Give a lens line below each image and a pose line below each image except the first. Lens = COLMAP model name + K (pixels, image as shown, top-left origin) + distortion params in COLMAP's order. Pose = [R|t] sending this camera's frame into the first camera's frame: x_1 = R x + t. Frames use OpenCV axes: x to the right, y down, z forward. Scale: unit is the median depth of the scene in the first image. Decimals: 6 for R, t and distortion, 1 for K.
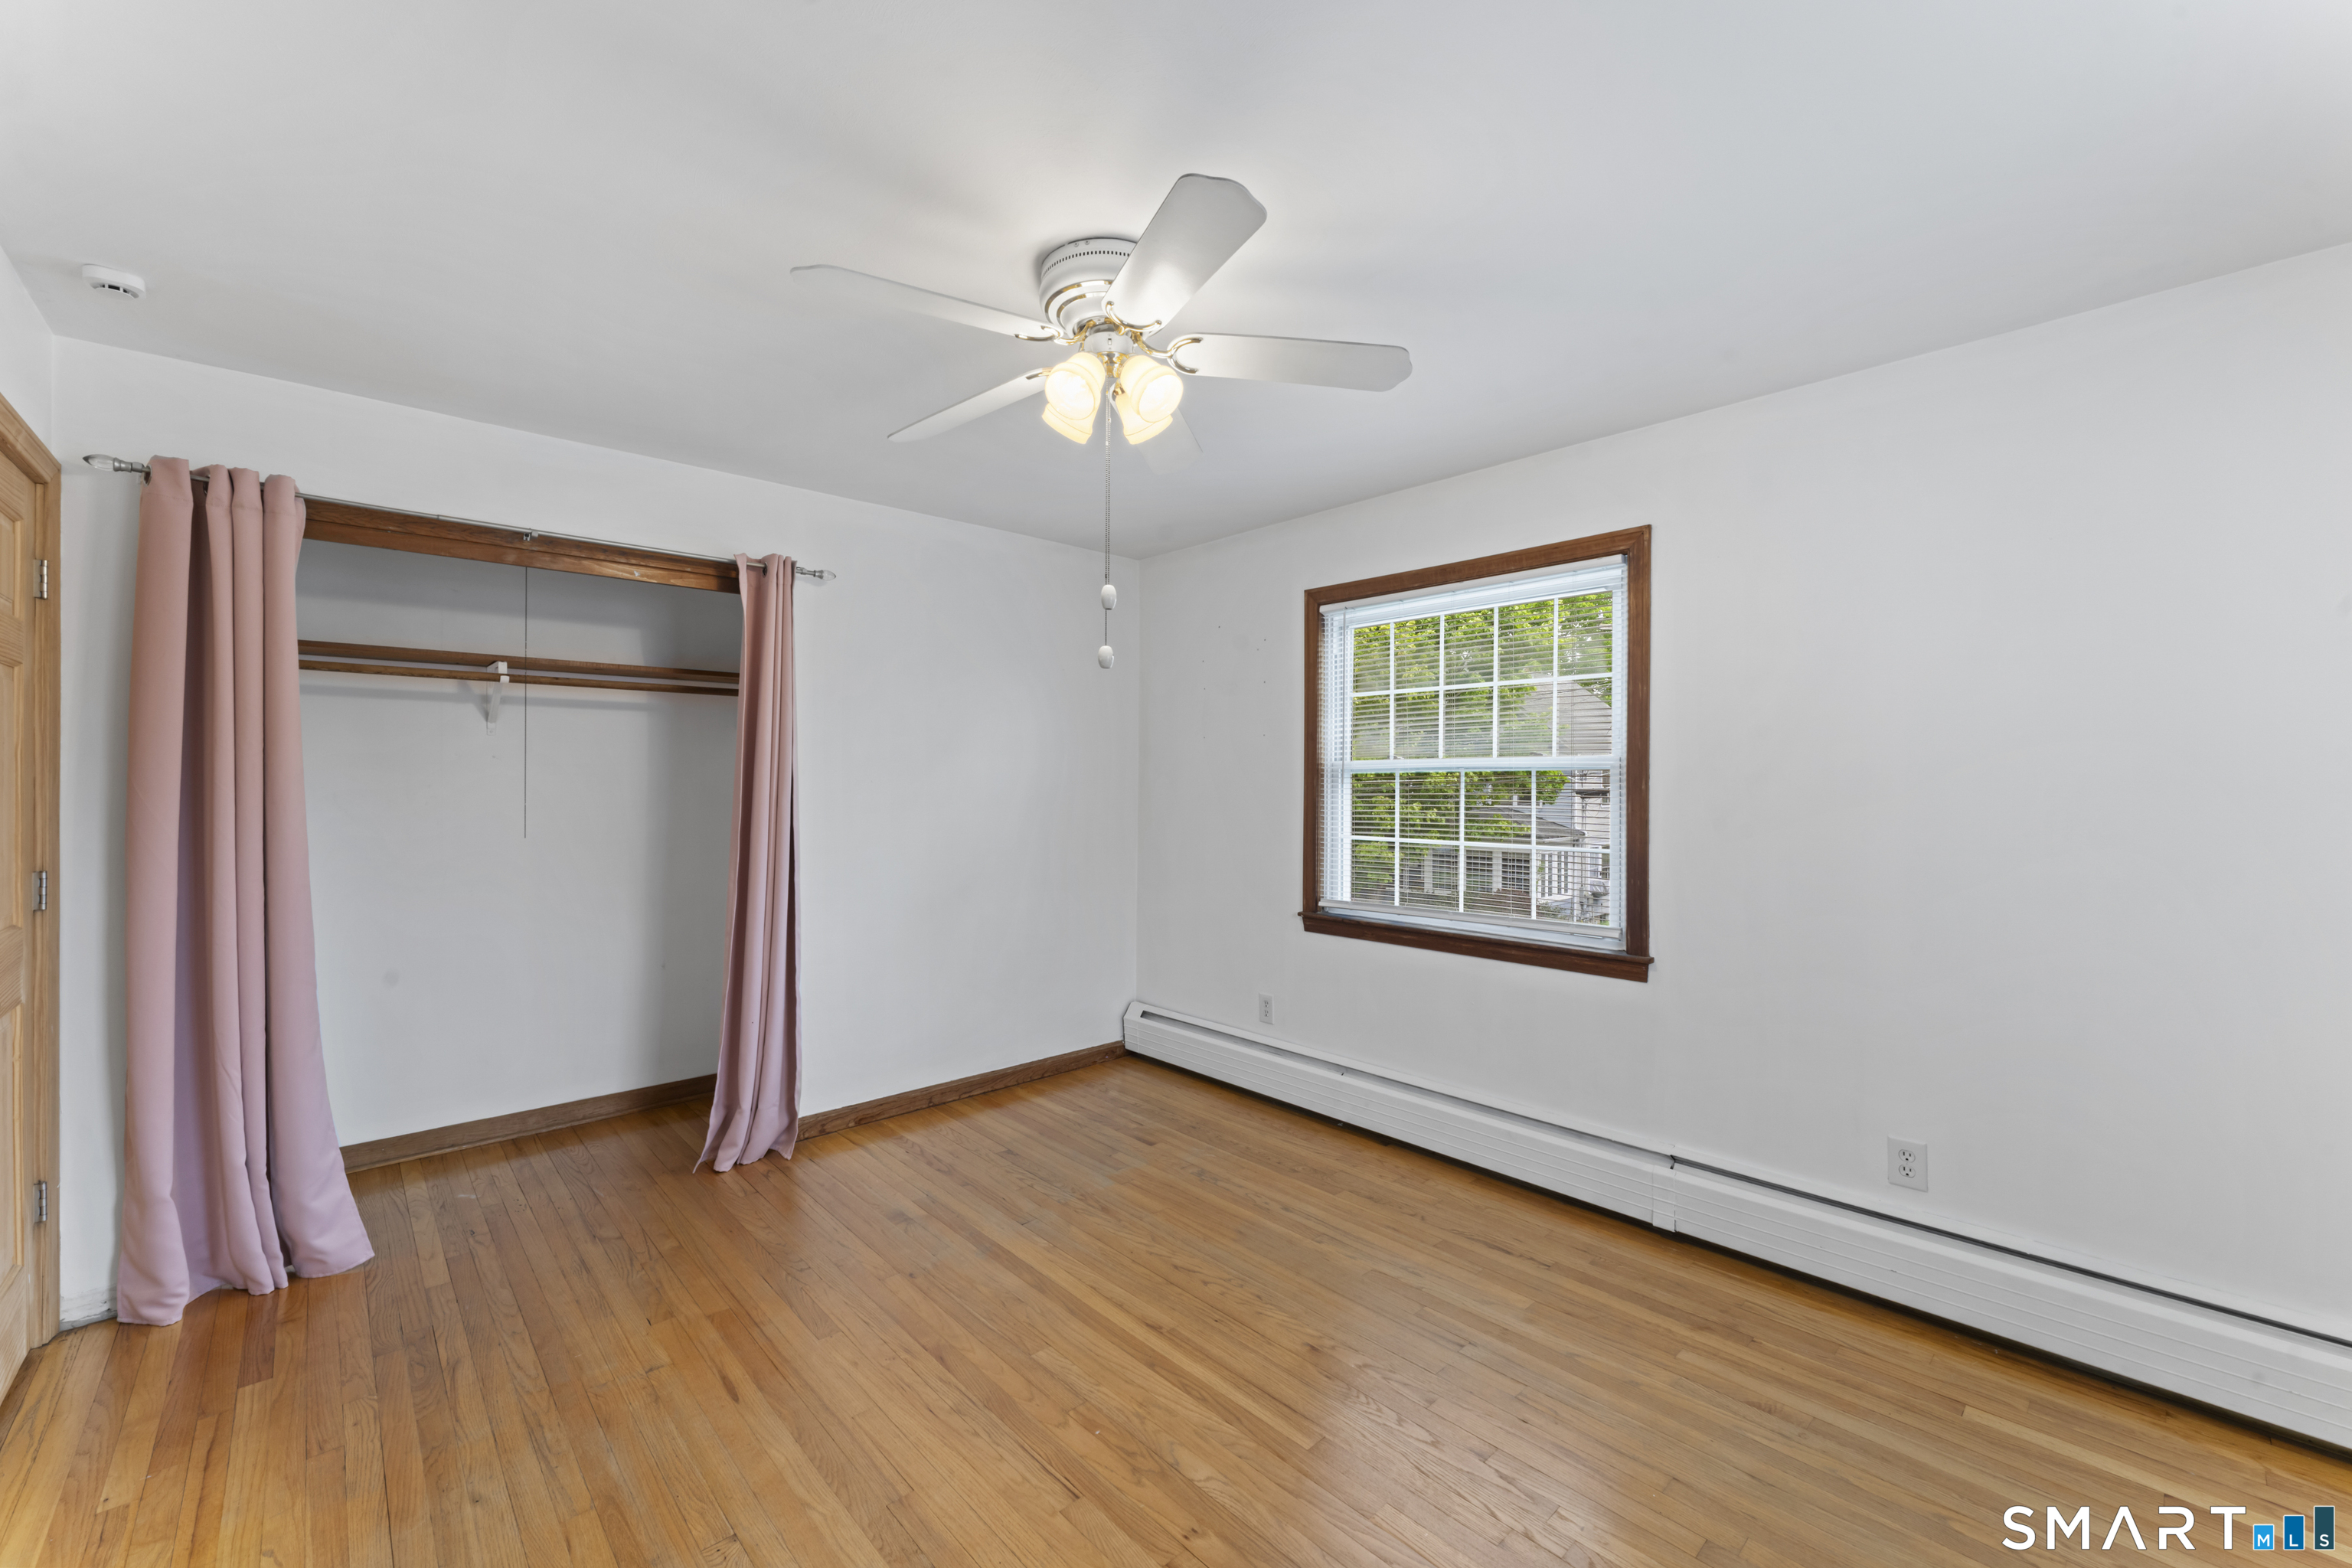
lens RADIAL K [[943.9, 0, 1178.7], [0, 943.9, 789.2], [0, 0, 1]] dist [-0.001415, -0.000277]
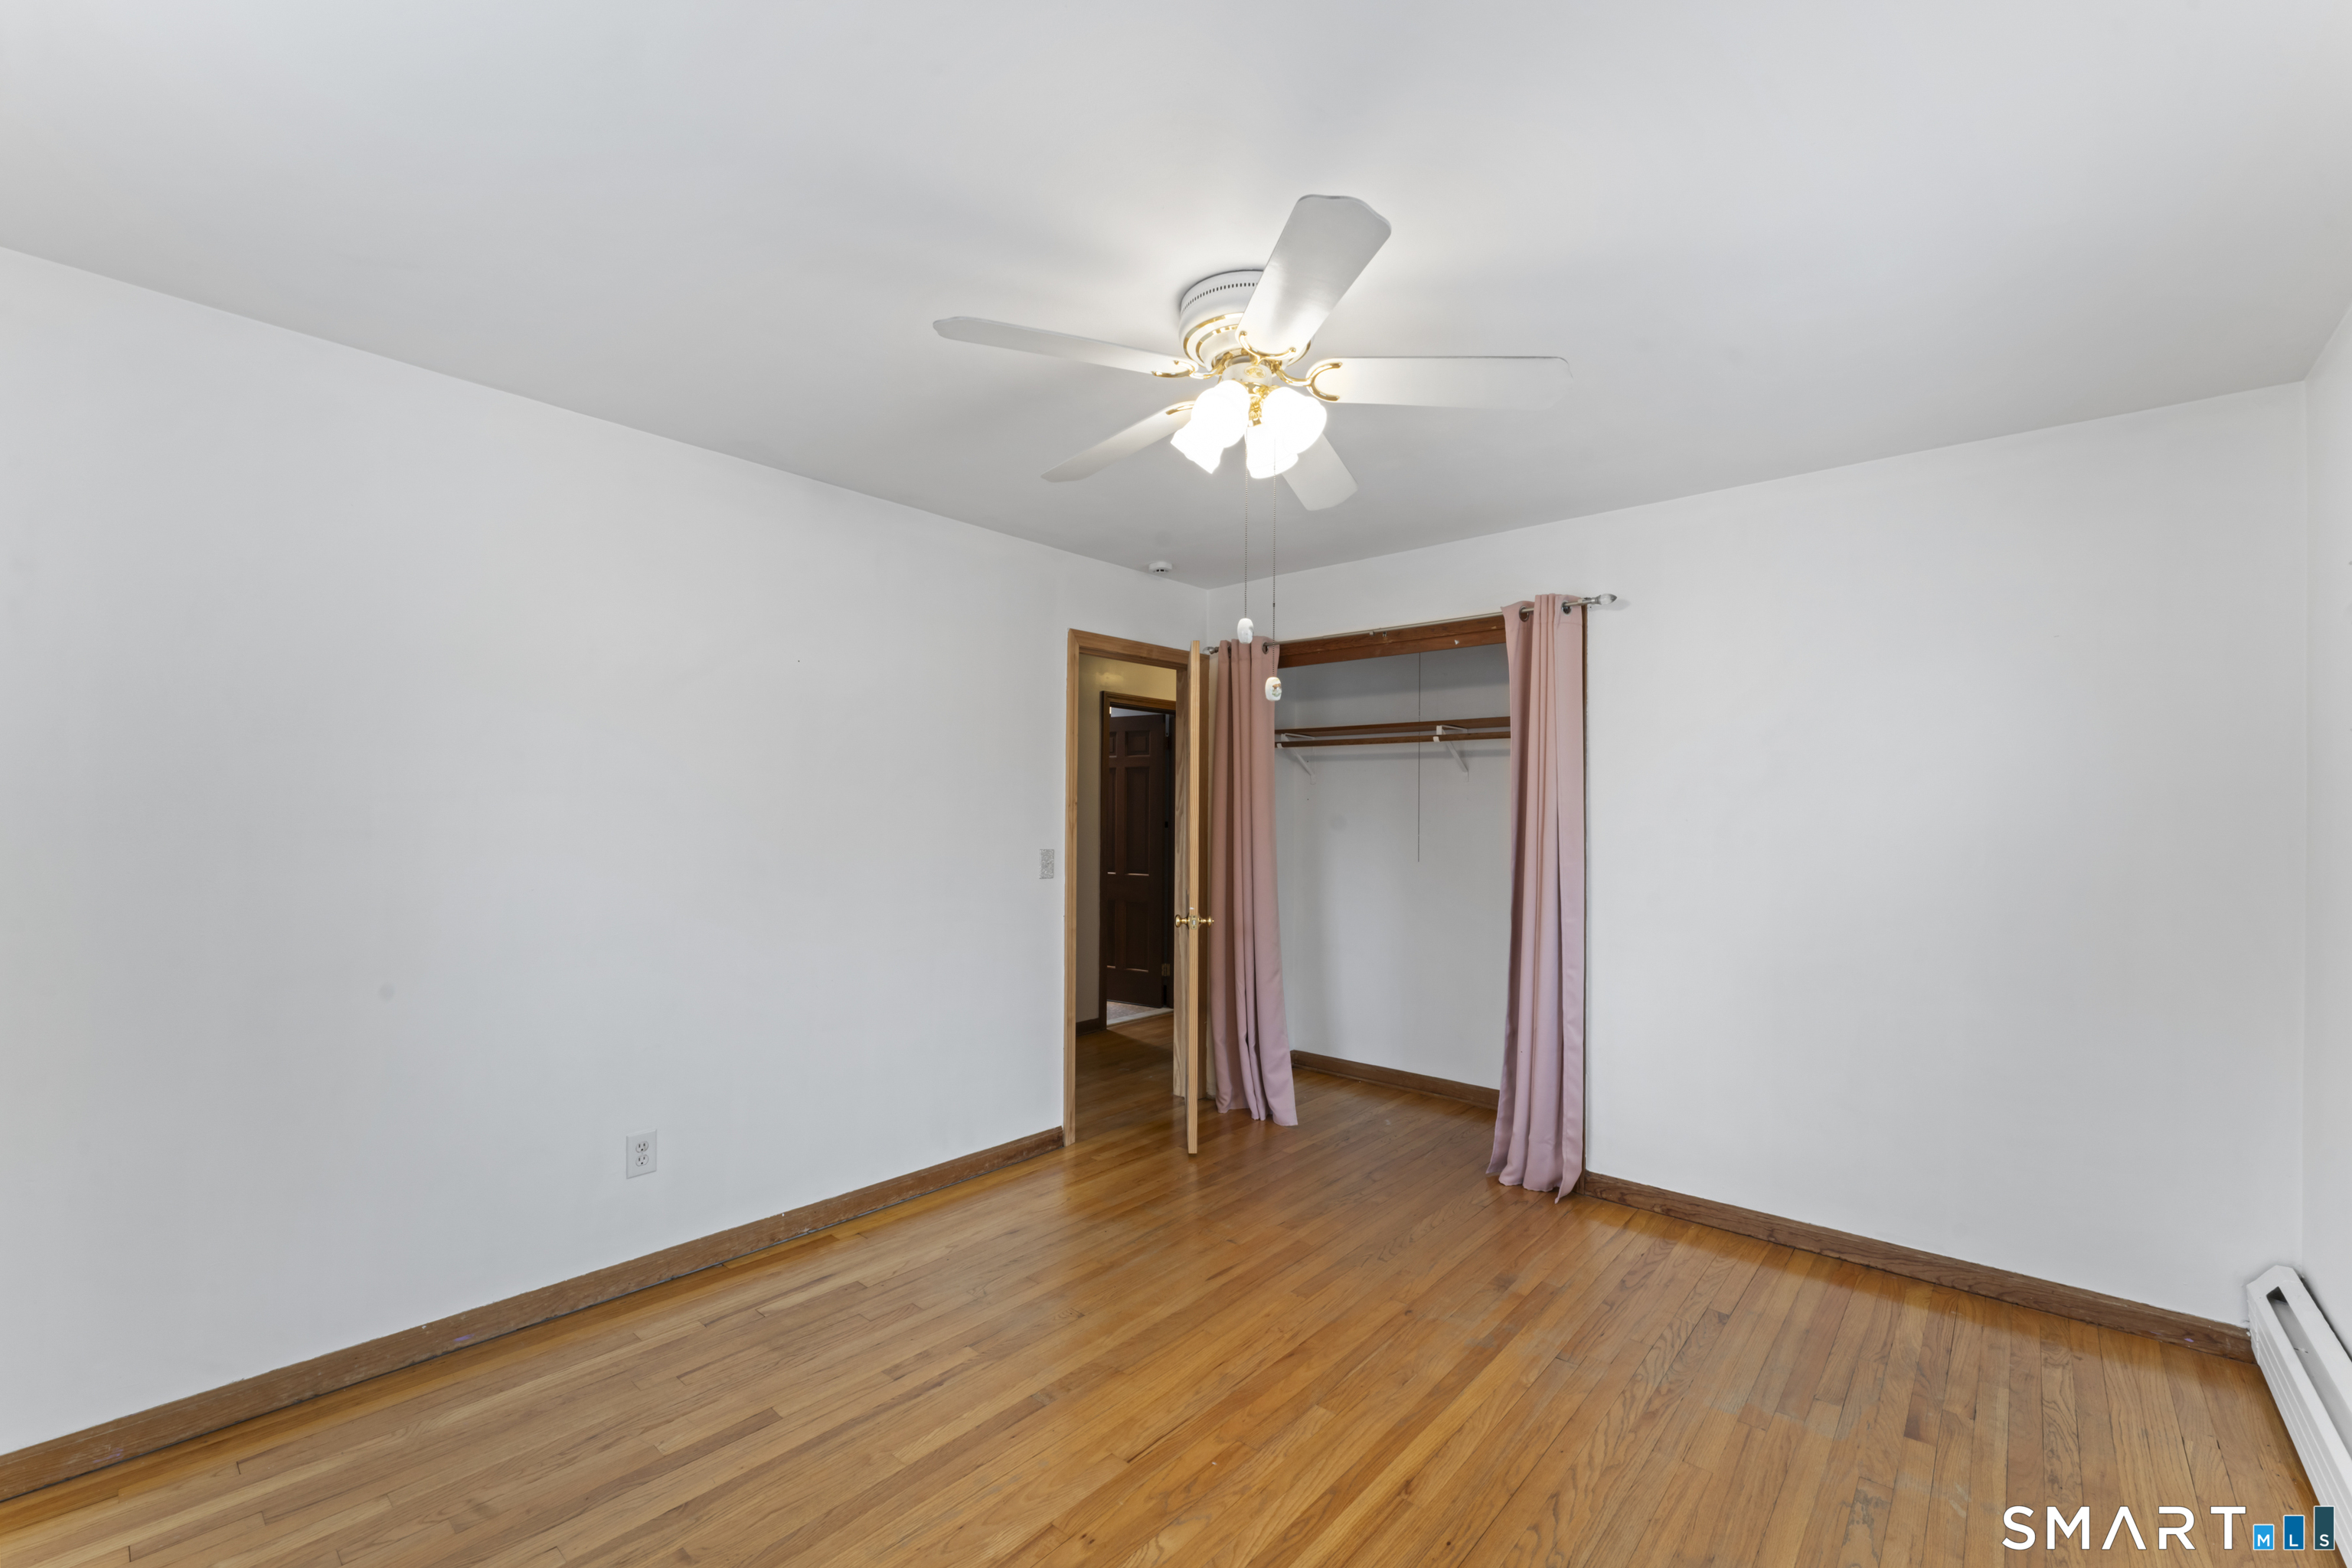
lens RADIAL K [[968.4, 0, 1178.1], [0, 968.4, 803.4], [0, 0, 1]] dist [-0.001436, -0.000298]
pose [[0.114468, -0.008475, -0.993391, 0.657350], [-0.021693, 0.999704, -0.011028, -0.006371], [0.993190, 0.022812, 0.114250, 0.578877]]
